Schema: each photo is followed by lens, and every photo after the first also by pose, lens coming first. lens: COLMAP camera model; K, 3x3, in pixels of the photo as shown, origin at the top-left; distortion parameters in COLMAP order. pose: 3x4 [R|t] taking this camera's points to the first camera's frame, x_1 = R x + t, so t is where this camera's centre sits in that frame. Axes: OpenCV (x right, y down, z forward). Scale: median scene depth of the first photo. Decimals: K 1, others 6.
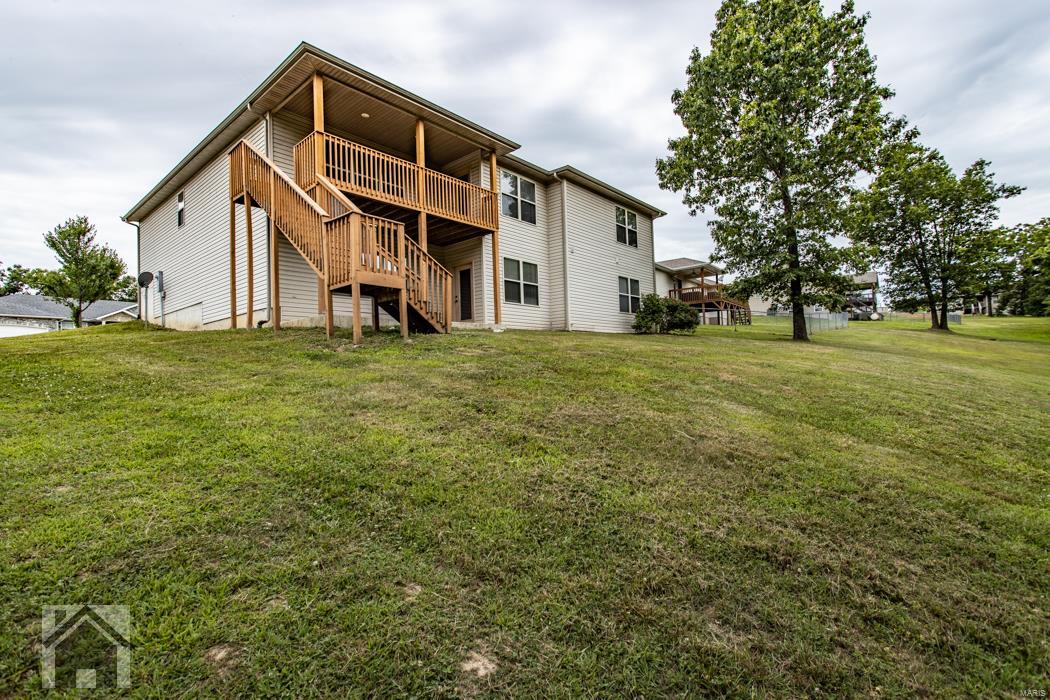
lens RADIAL K [[503.9, 0, 521.7], [0, 503.9, 352.8], [0, 0, 1]] dist [0.003902, 0.000552]
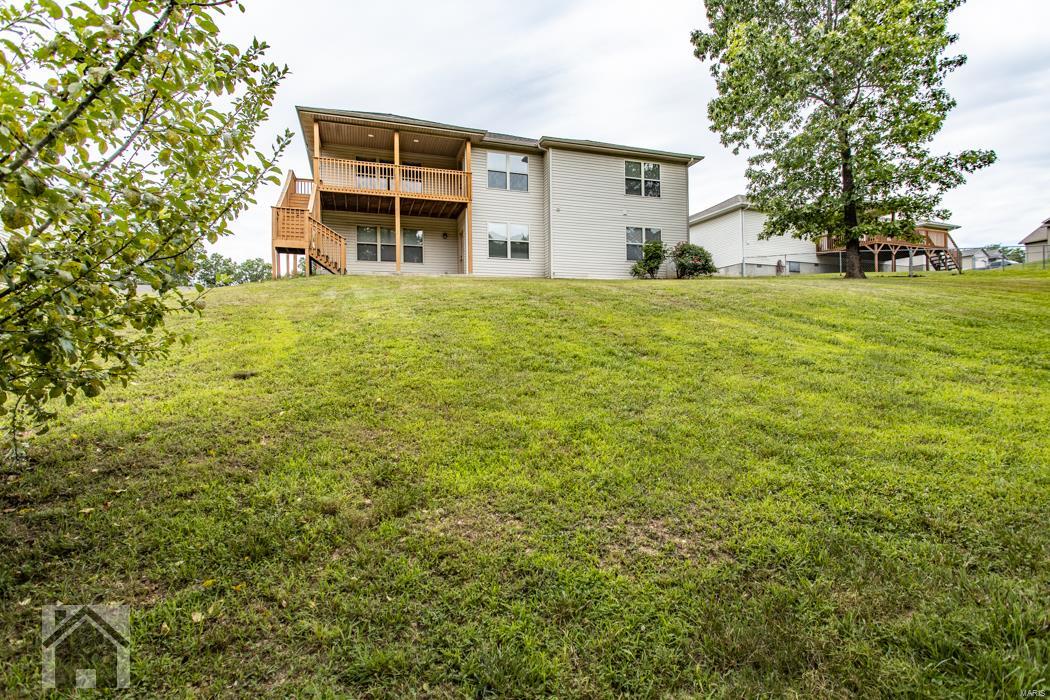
lens RADIAL K [[503.9, 0, 521.7], [0, 503.9, 352.8], [0, 0, 1]] dist [0.003902, 0.000552]
pose [[0.859567, 0.000880, -0.511022, 0.628998], [0.010337, 0.999764, 0.019110, 0.105393], [0.510918, -0.021708, 0.859355, -0.042713]]
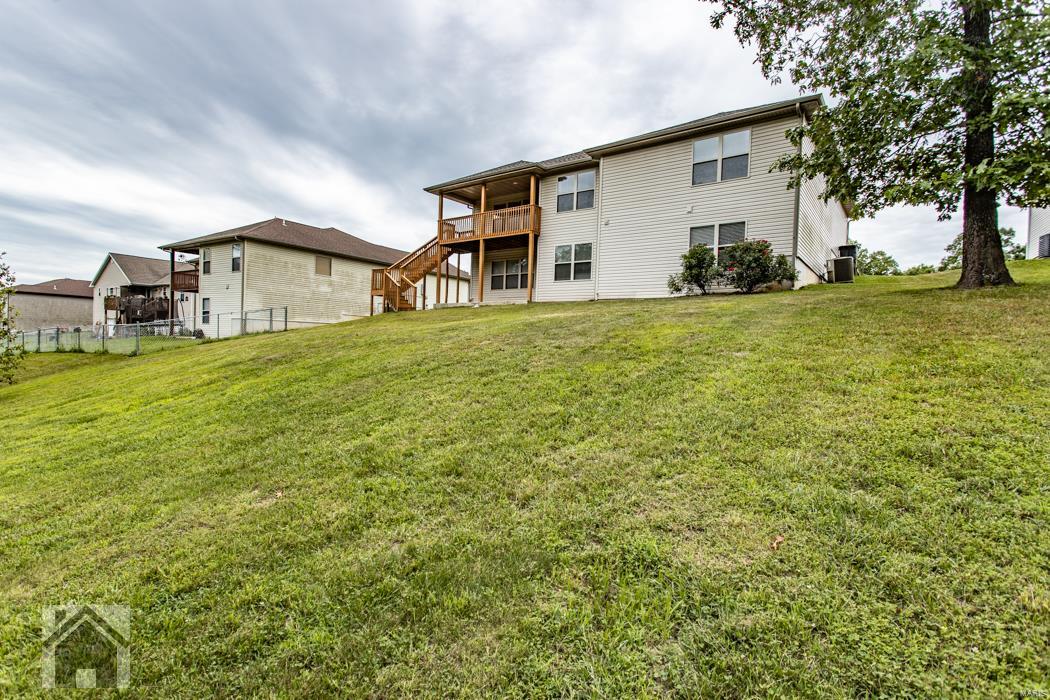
lens RADIAL K [[503.9, 0, 521.7], [0, 503.9, 352.8], [0, 0, 1]] dist [0.003902, 0.000552]
pose [[0.075214, 0.038013, -0.996443, 1.160953], [-0.017834, 0.999165, 0.036770, 0.033313], [0.997008, 0.015005, 0.075829, 0.759710]]
